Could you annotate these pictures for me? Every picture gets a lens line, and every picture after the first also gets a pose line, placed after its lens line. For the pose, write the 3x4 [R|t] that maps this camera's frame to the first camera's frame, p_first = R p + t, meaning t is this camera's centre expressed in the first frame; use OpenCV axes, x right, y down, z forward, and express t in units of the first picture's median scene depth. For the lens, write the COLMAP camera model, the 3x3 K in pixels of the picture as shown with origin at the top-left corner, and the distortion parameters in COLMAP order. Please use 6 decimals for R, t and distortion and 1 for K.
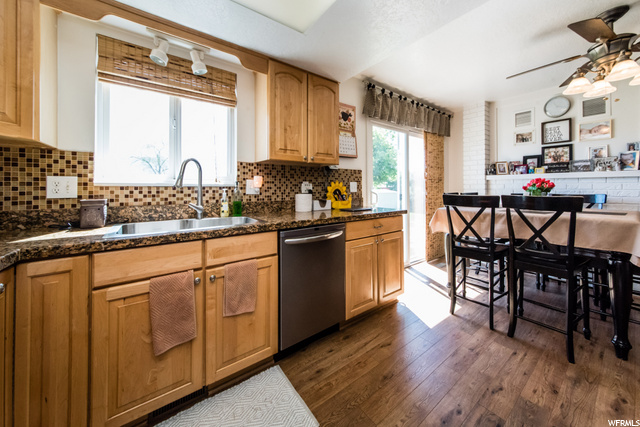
lens RADIAL K [[231.6, 0, 332.3], [0, 231.6, 185.6], [0, 0, 1]] dist [-0.007805, 0.002612]
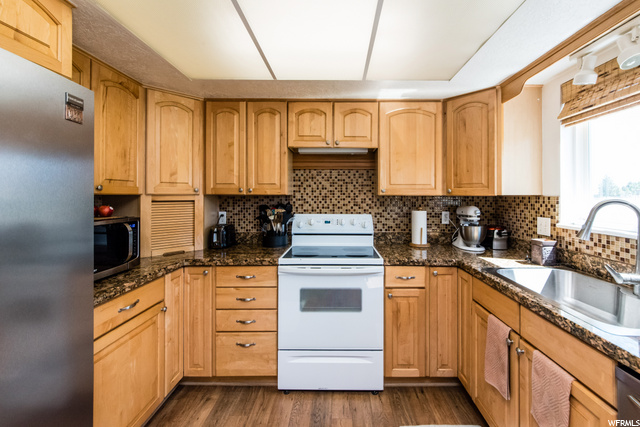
lens RADIAL K [[263.1, 0, 334.9], [0, 263.1, 194.5], [0, 0, 1]] dist [-0.003925, -0.000765]
pose [[-0.614302, -0.005949, -0.789048, 0.399083], [0.004118, 0.999934, -0.010745, -0.100921], [0.789060, -0.009850, -0.614237, 0.651447]]
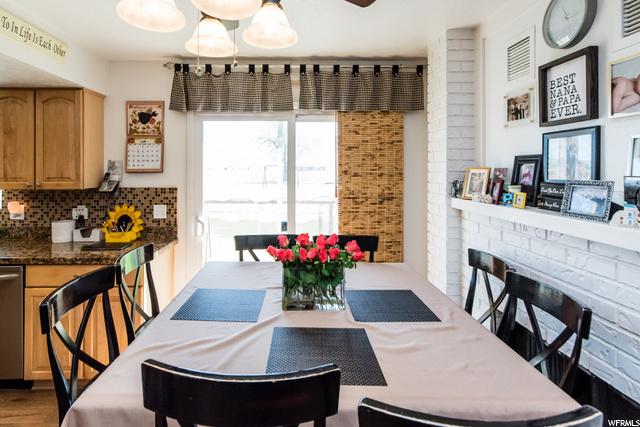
lens RADIAL K [[332.6, 0, 298.5], [0, 332.6, 167.5], [0, 0, 1]] dist [-0.001839, -0.000086]
pose [[0.803439, 0.000877, -0.595386, 1.477513], [0.001249, 0.999994, 0.003158, -0.188511], [0.595385, -0.003281, 0.803434, 0.573800]]
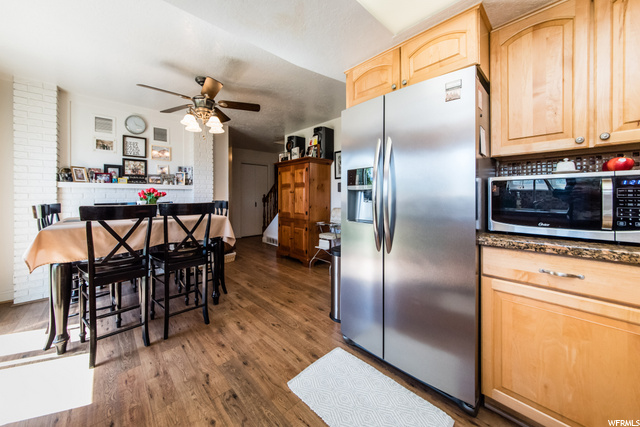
lens RADIAL K [[231.6, 0, 298.7], [0, 231.6, 194.6], [0, 0, 1]] dist [-0.007805, 0.002612]
pose [[-0.044723, 0.007541, 0.998971, -0.274091], [-0.000492, 0.999971, -0.007570, 0.009234], [-0.998999, -0.000830, -0.044718, 0.403646]]
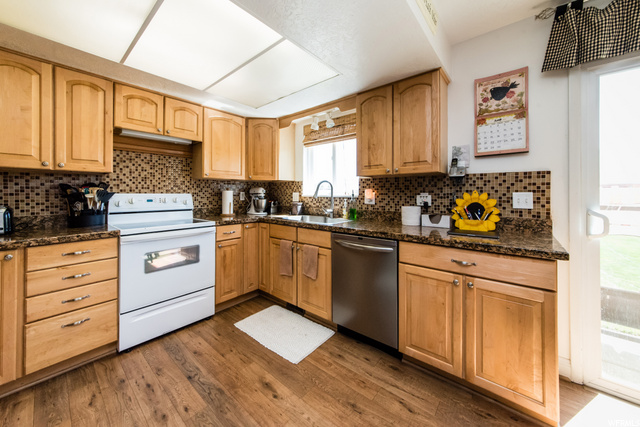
lens RADIAL K [[231.6, 0, 315.7], [0, 231.6, 193.0], [0, 0, 1]] dist [-0.007805, 0.002612]
pose [[0.204415, 0.000763, -0.978884, 0.793057], [0.005271, 0.999984, 0.001880, -0.024185], [0.978870, -0.005544, 0.204408, 0.472131]]
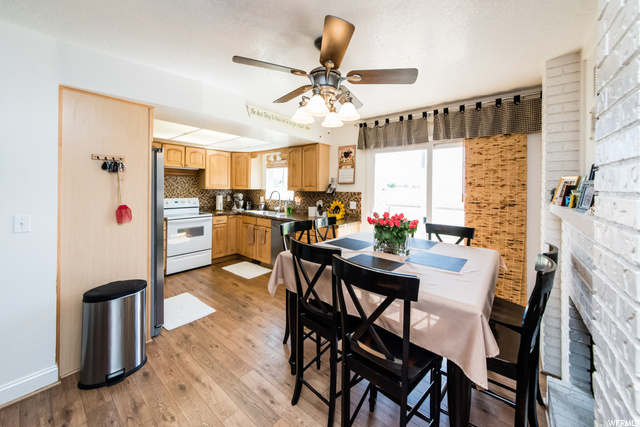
lens RADIAL K [[247.4, 0, 318.1], [0, 247.4, 186.9], [0, 0, 1]] dist [0.001758, -0.000484]
pose [[0.214704, 0.005679, -0.976663, 2.002170], [-0.003967, 0.999980, 0.004942, -0.146706], [0.976671, 0.002813, 0.214723, 0.680235]]
